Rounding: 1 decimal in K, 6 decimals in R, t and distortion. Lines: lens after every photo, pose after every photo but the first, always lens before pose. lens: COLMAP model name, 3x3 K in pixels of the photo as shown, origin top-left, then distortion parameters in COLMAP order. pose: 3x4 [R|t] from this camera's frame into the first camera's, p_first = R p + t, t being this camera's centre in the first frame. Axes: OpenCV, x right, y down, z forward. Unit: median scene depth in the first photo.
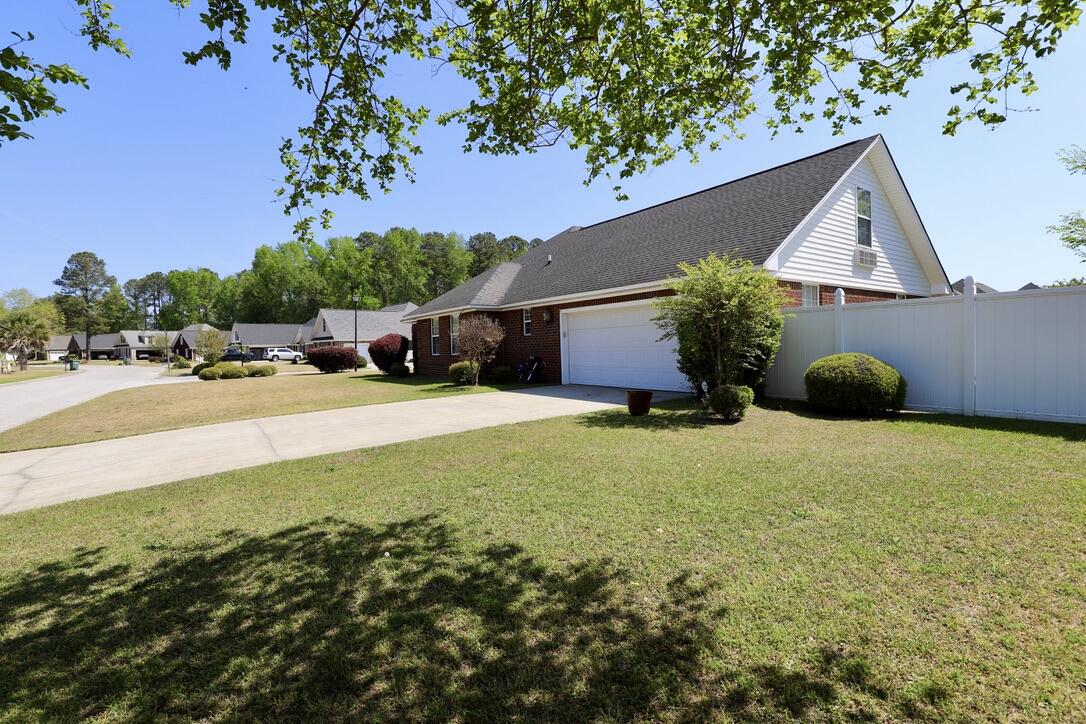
lens RADIAL K [[502.2, 0, 546.3], [0, 502.2, 359.8], [0, 0, 1]] dist [-0.027722, 0.001005]
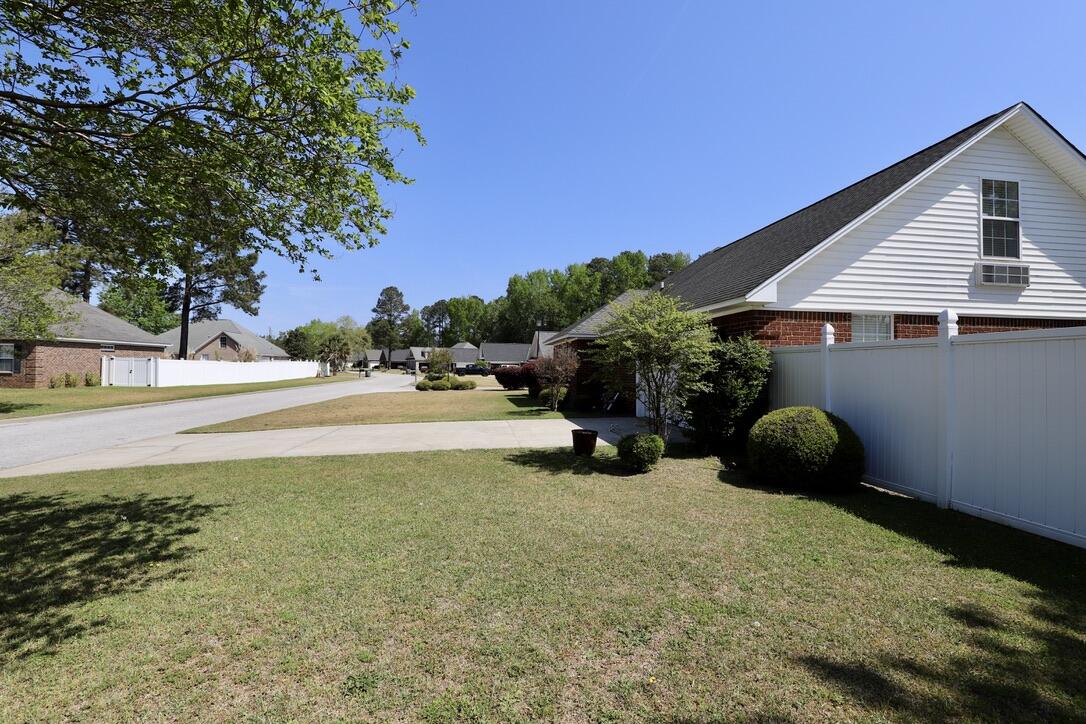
lens RADIAL K [[506.0, 0, 543.0], [0, 506.0, 362.0], [0, 0, 1]] dist [-0.017859, 0.000792]
pose [[0.881312, 0.027488, -0.471734, 0.197441], [-0.043822, 0.998759, -0.023672, -0.015294], [0.470498, 0.041534, 0.881423, 0.025282]]
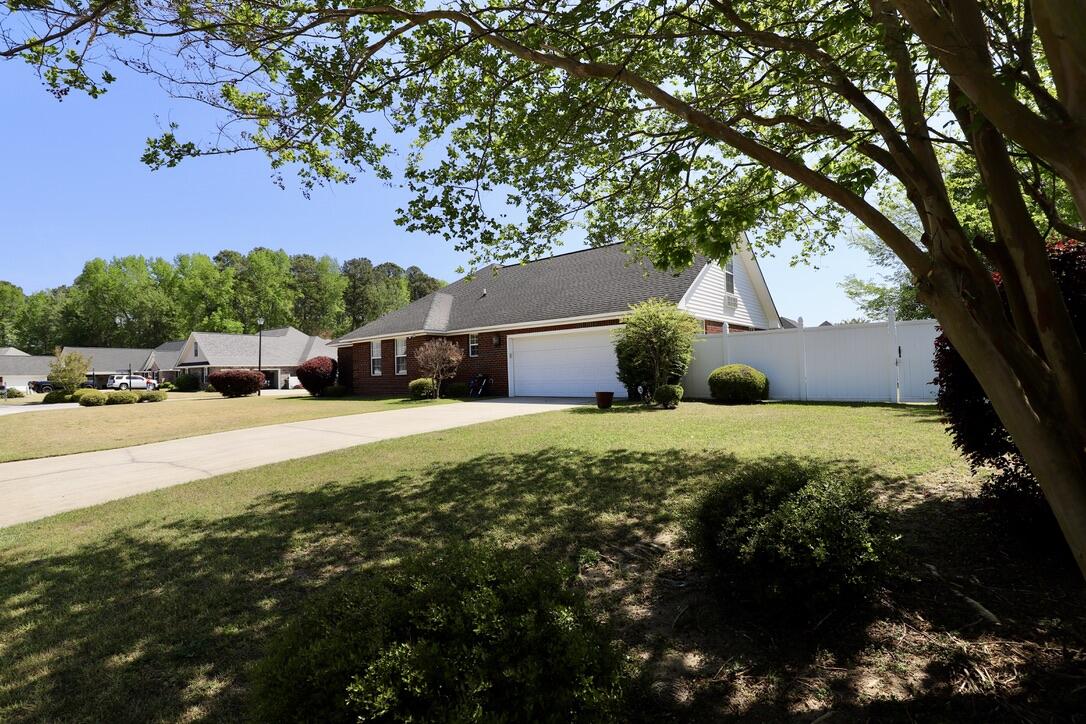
lens RADIAL K [[502.2, 0, 546.3], [0, 502.2, 359.8], [0, 0, 1]] dist [-0.027722, 0.001005]
pose [[0.964520, 0.003609, 0.263985, -0.119074], [0.011587, 0.998365, -0.055982, 0.017119], [-0.263756, 0.057054, 0.962901, -0.111777]]
